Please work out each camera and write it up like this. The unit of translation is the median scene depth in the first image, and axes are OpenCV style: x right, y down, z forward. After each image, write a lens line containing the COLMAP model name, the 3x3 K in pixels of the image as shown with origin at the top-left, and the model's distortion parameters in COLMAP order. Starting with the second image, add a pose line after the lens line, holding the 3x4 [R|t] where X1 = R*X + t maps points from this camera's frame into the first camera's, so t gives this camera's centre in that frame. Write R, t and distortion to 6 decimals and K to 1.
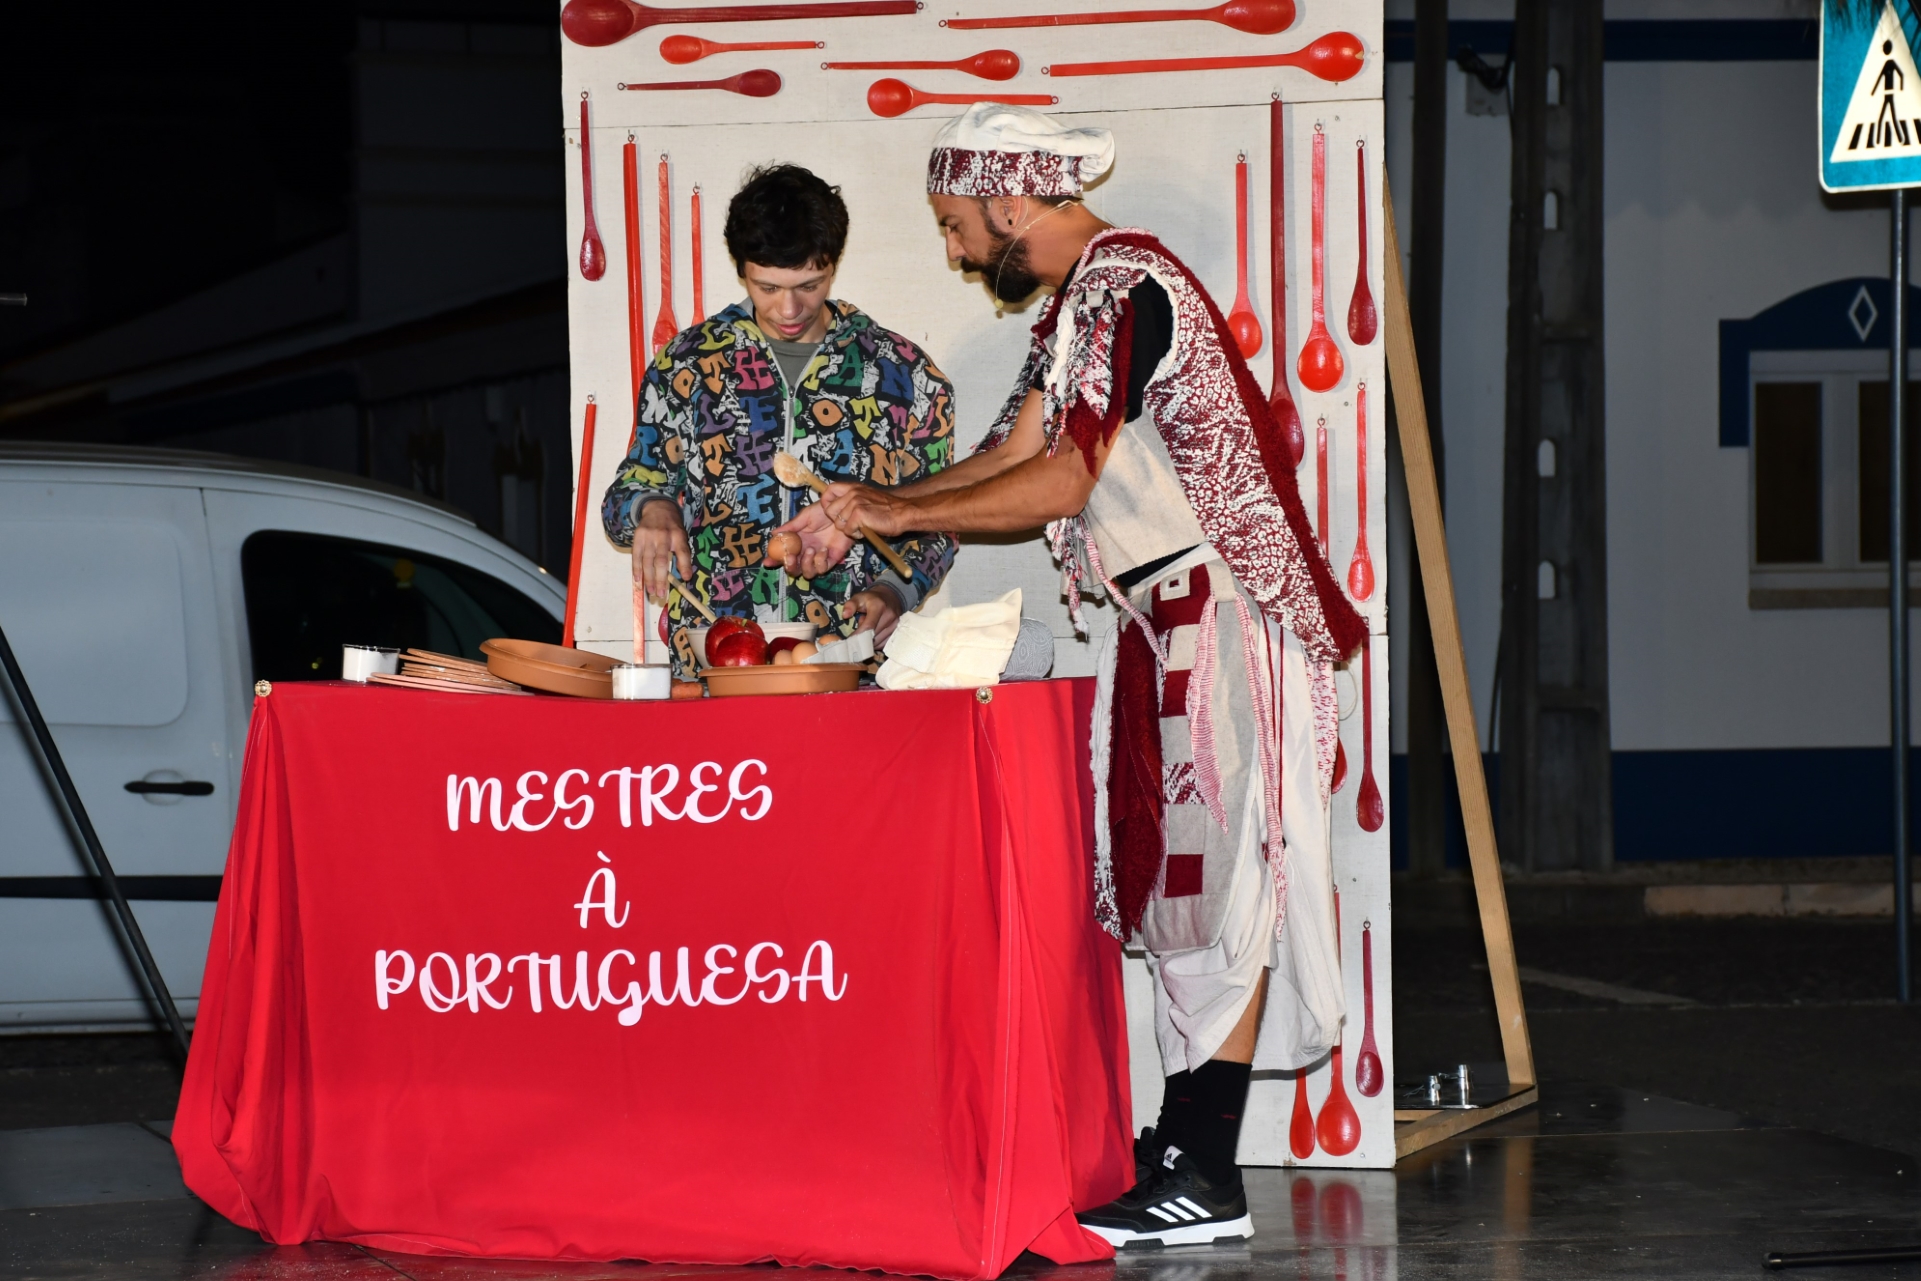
lens RADIAL K [[5818.7, 0, 890.0], [0, 5818.7, 688.1], [0, 0, 1]] dist [0.802845, 0.000000]
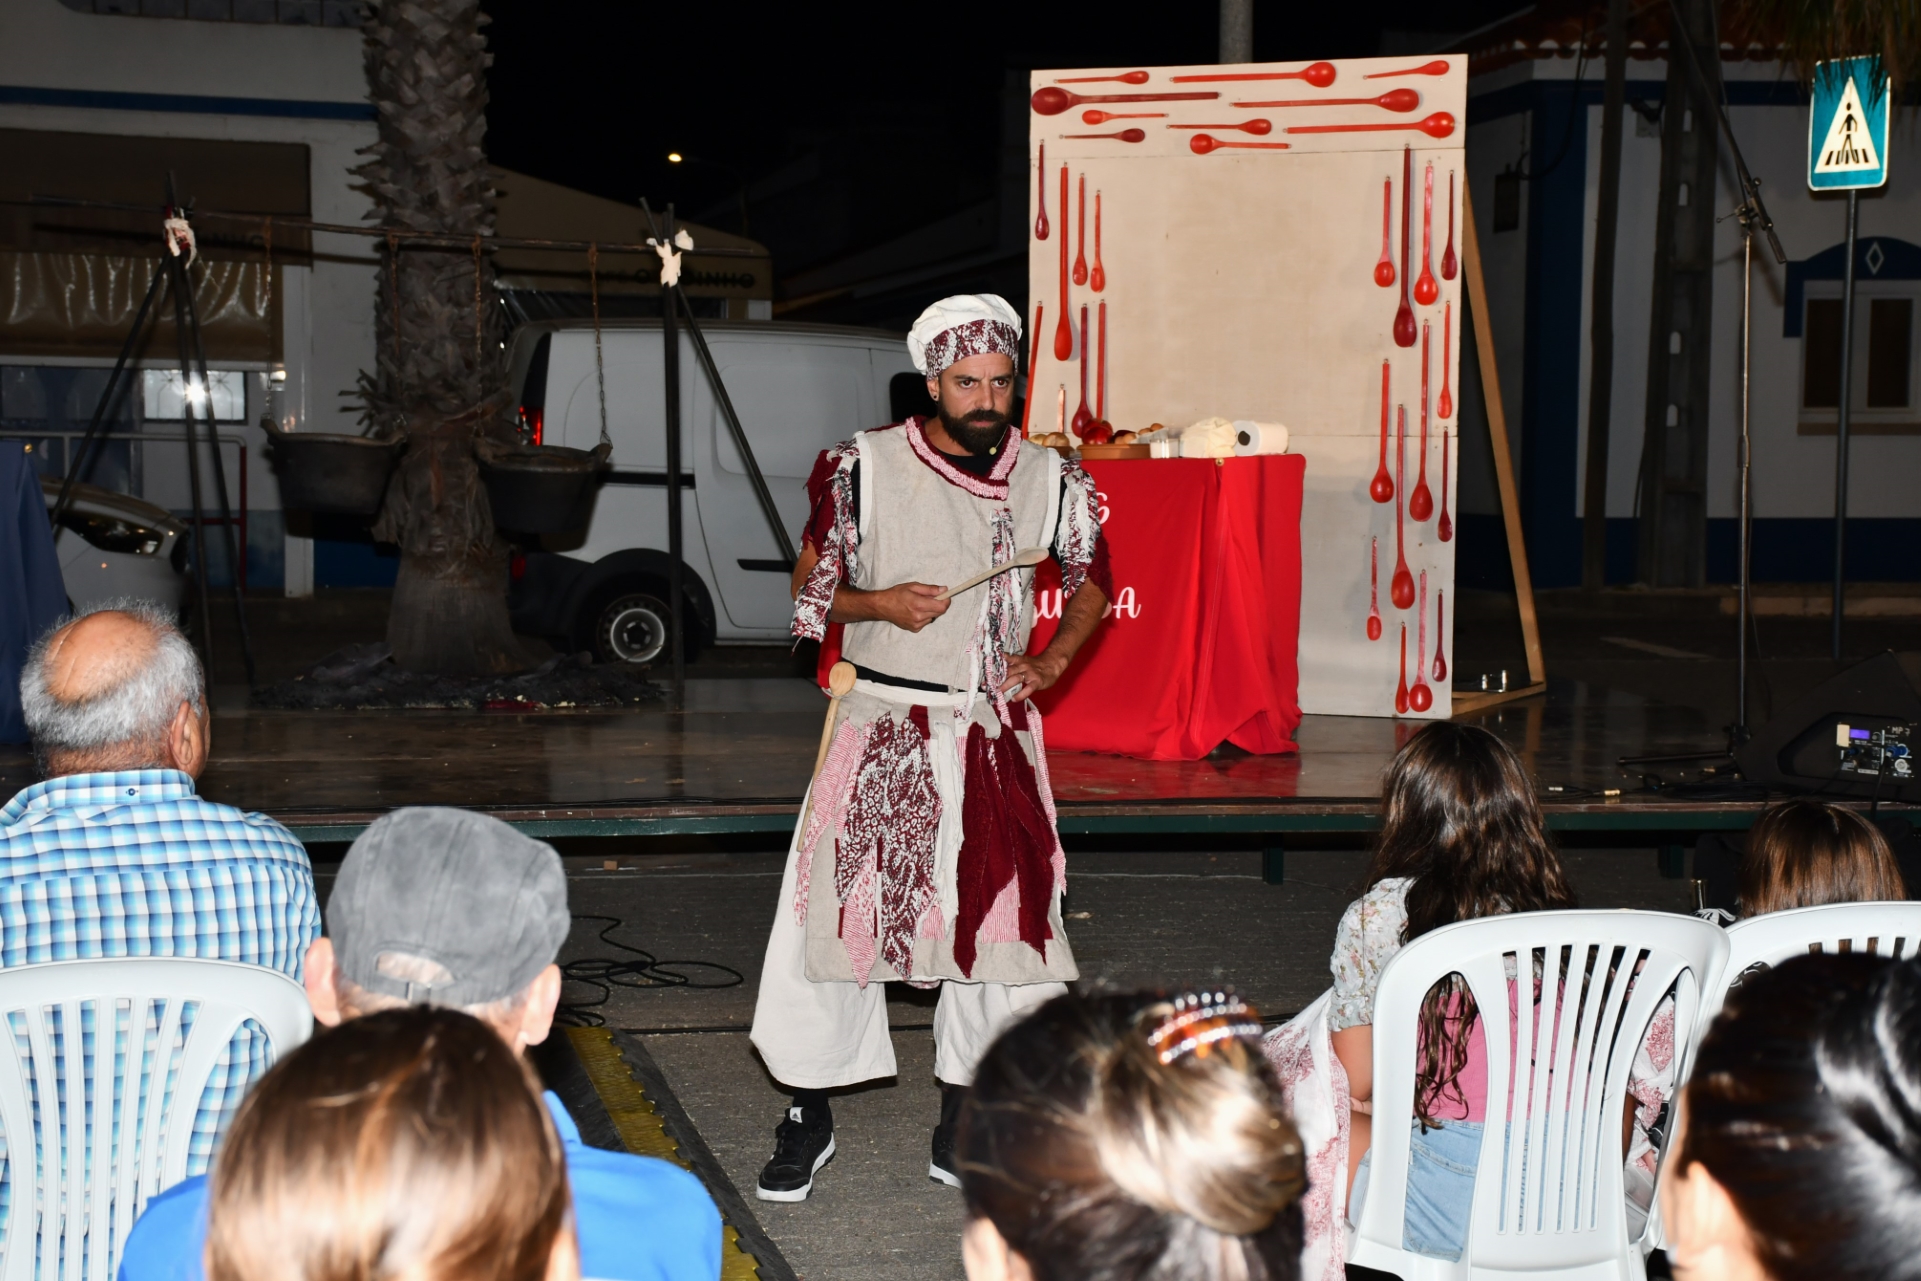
lens RADIAL K [[3881.3, 0, 974.0], [0, 3881.3, 659.8], [0, 0, 1]] dist [0.377575, 0.000000]
pose [[0.993359, 0.027444, -0.111735, 0.070691], [-0.022487, 0.998716, 0.045385, 0.008645], [0.112838, -0.042571, 0.992701, -0.250611]]
